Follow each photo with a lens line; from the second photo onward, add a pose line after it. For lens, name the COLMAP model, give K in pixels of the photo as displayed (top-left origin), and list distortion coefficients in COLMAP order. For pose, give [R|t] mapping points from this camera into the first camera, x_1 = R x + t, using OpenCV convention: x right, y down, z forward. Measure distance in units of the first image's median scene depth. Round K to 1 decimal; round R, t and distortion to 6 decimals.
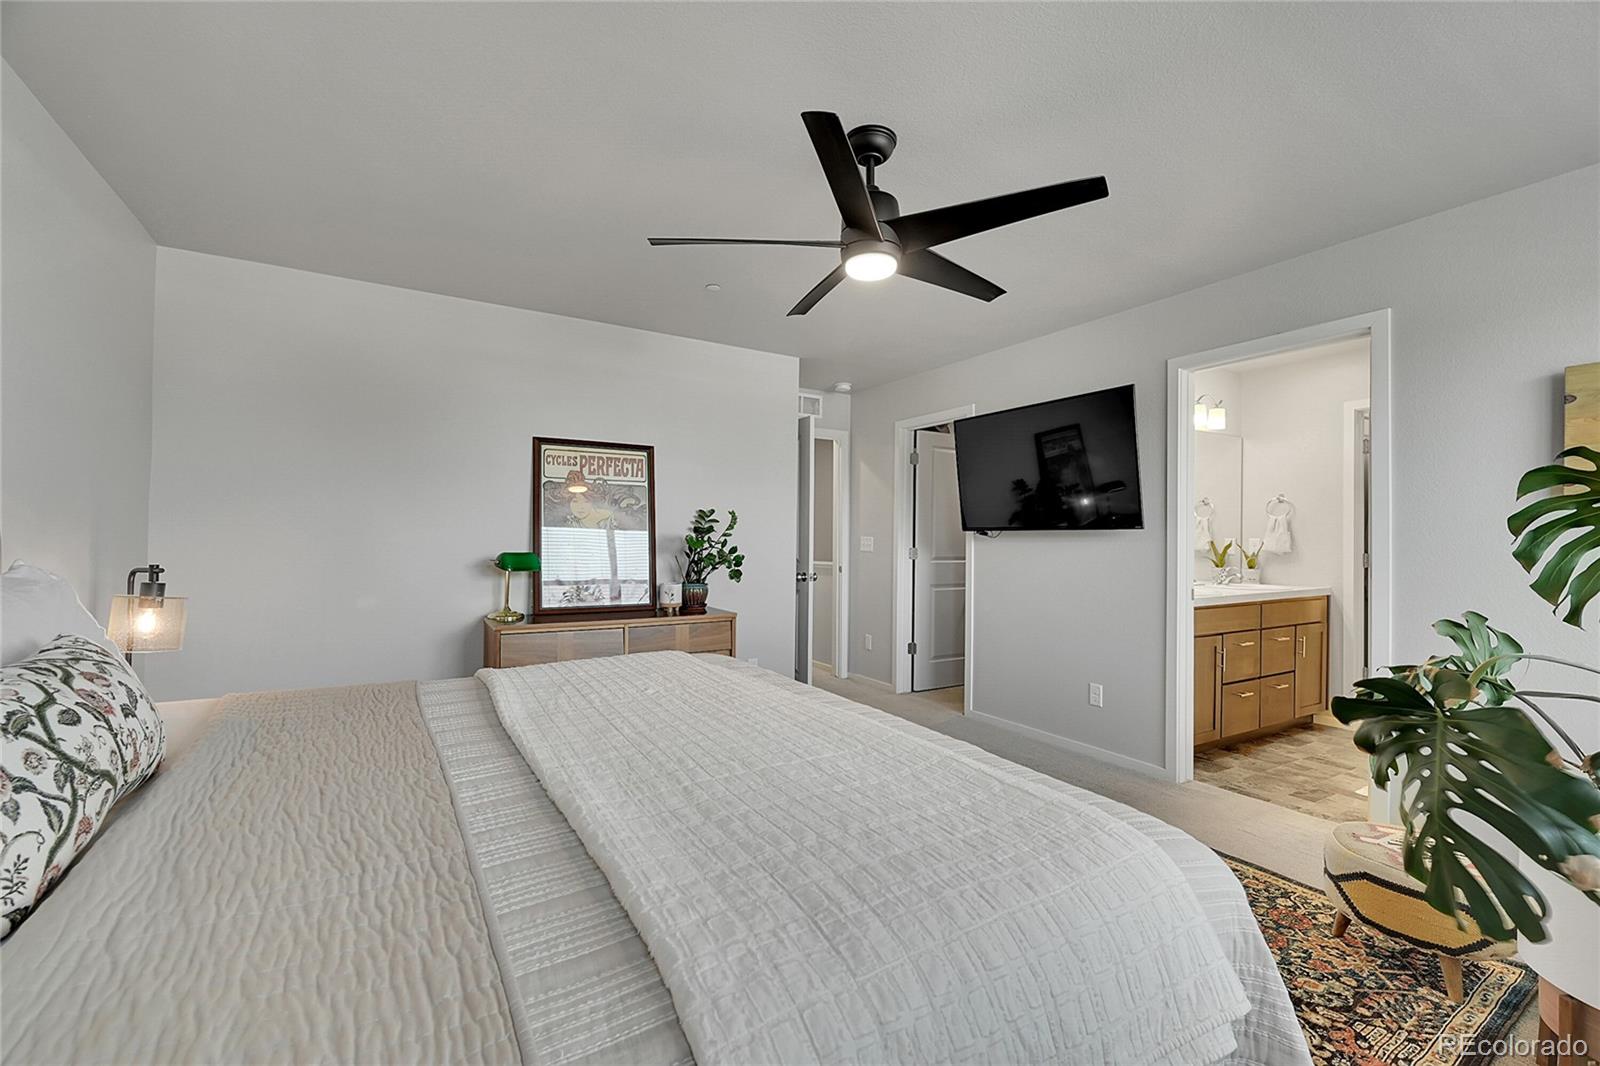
lens RADIAL K [[666.4, 0, 822.5], [0, 666.4, 535.9], [0, 0, 1]] dist [0.001742, 0.000165]
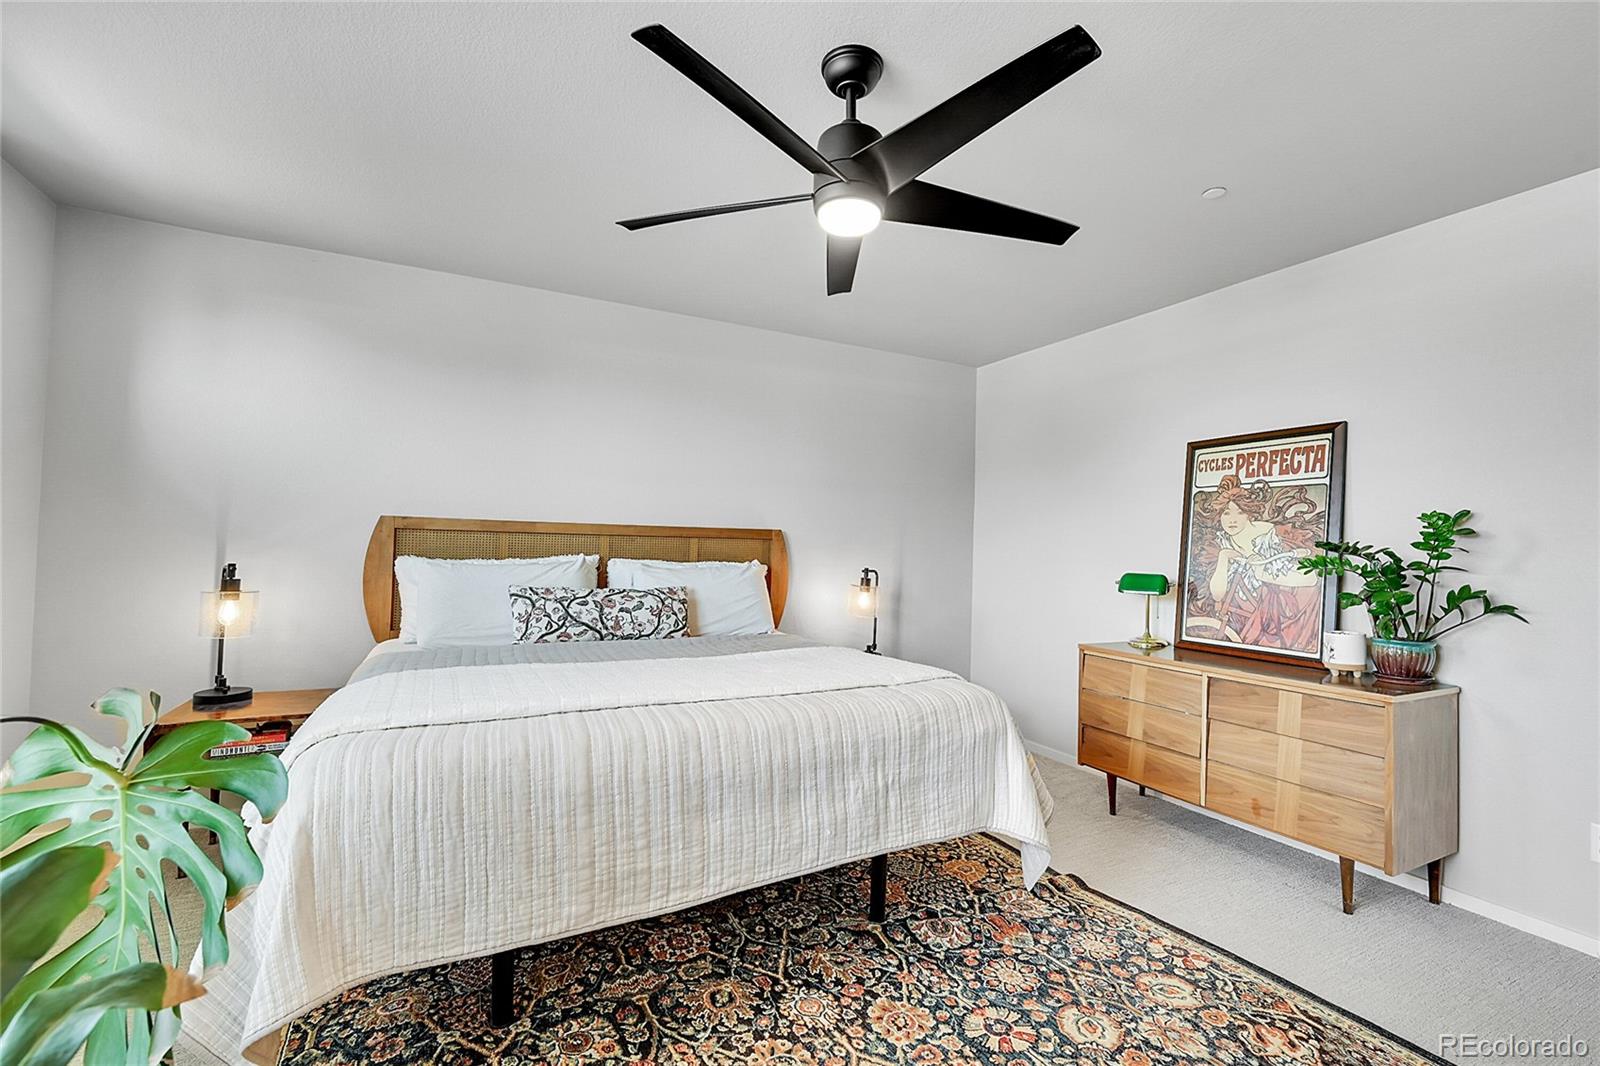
lens RADIAL K [[705.8, 0, 800.0], [0, 705.8, 533.0], [0, 0, 1]] dist [-0.000332, -0.000229]
pose [[-0.092638, -0.031839, -0.995191, 0.529920], [-0.016481, 0.999401, -0.030440, 0.005806], [0.995563, 0.013582, -0.093107, 0.583968]]
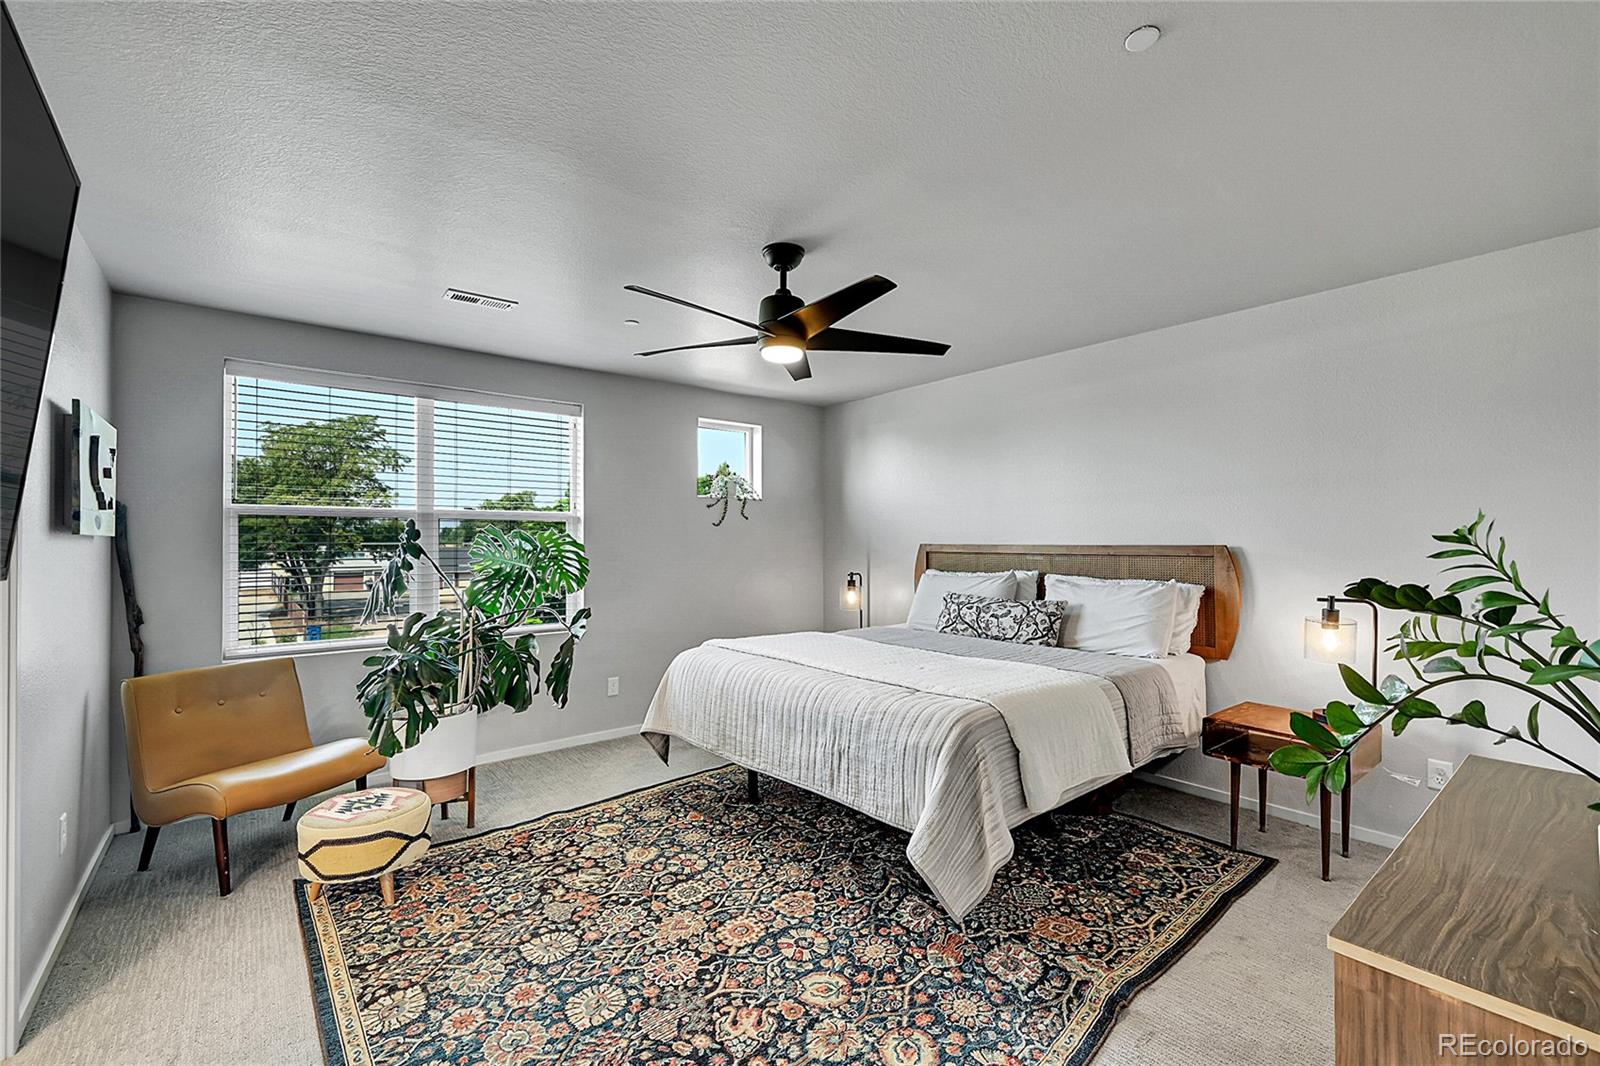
lens RADIAL K [[673.7, 0, 809.5], [0, 673.7, 536.1], [0, 0, 1]] dist [-0.001526, -0.000140]
pose [[-0.992189, -0.007782, -0.124497, 0.098517], [-0.006208, 0.999896, -0.013026, -0.029830], [0.124586, -0.012151, -0.992134, 1.283203]]
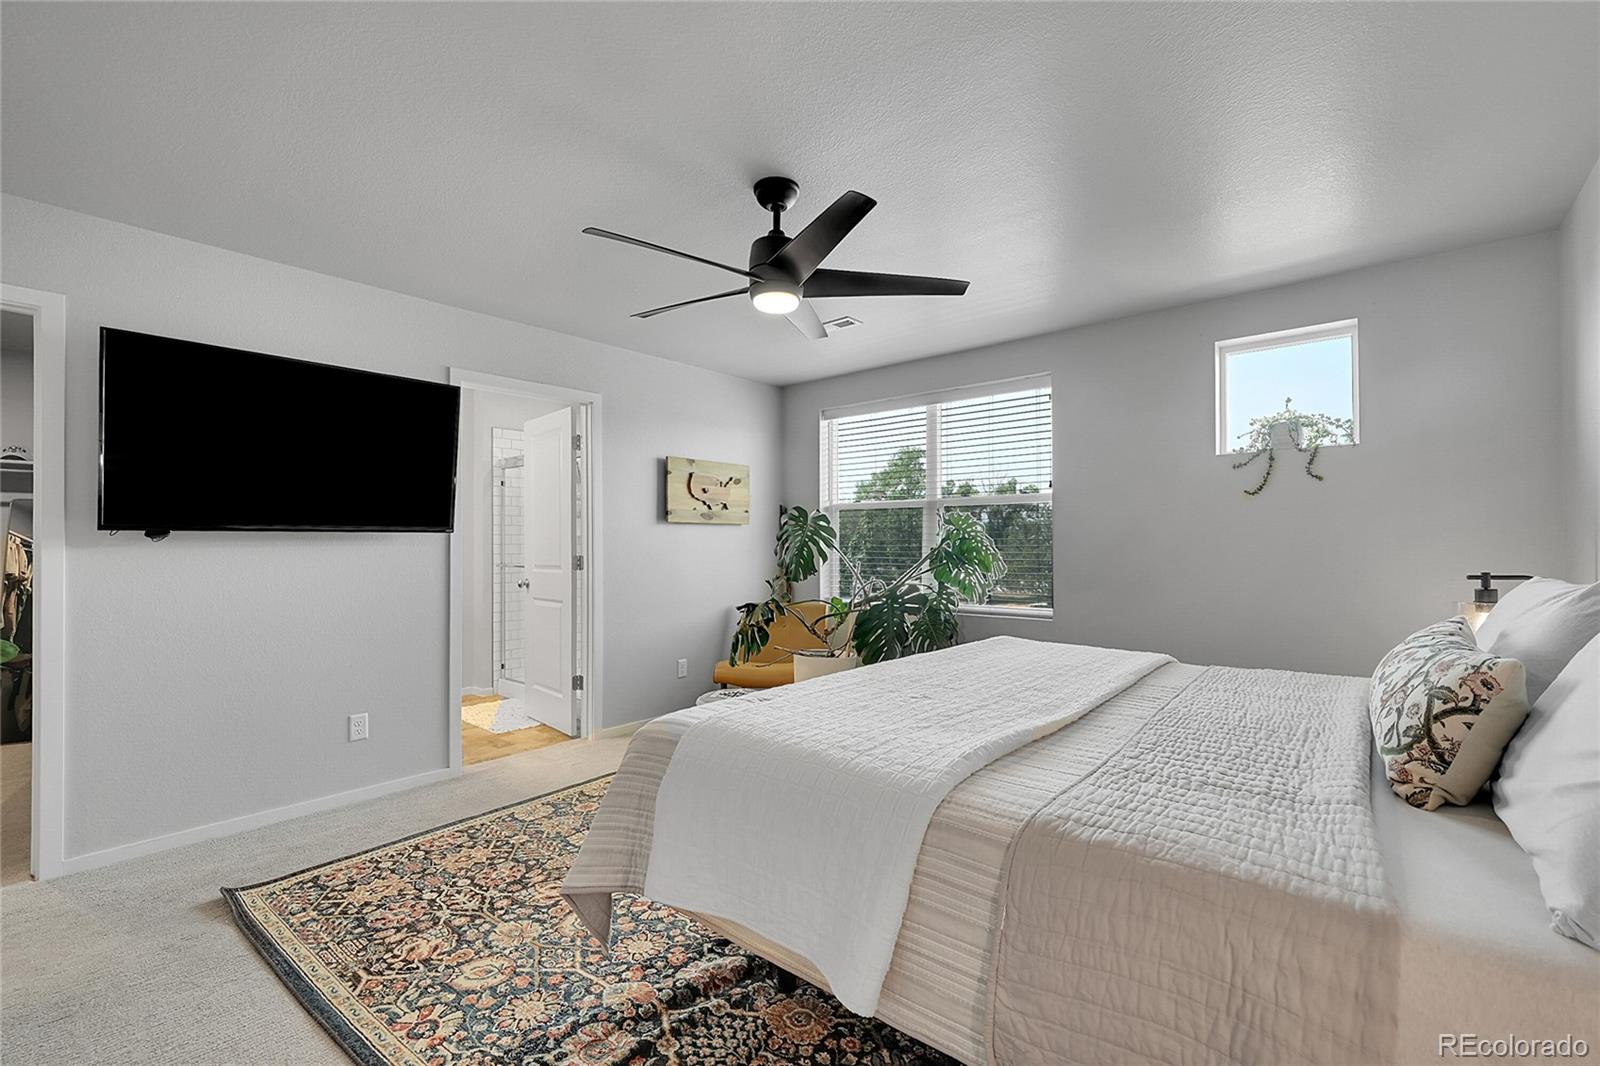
lens RADIAL K [[688.1, 0, 807.2], [0, 688.1, 533.0], [0, 0, 1]] dist [-0.001451, -0.000365]
pose [[-0.298951, 0.007429, 0.954239, -0.605305], [-0.008719, 0.999907, -0.010516, -0.001160], [-0.954229, -0.011464, -0.298859, 0.739711]]
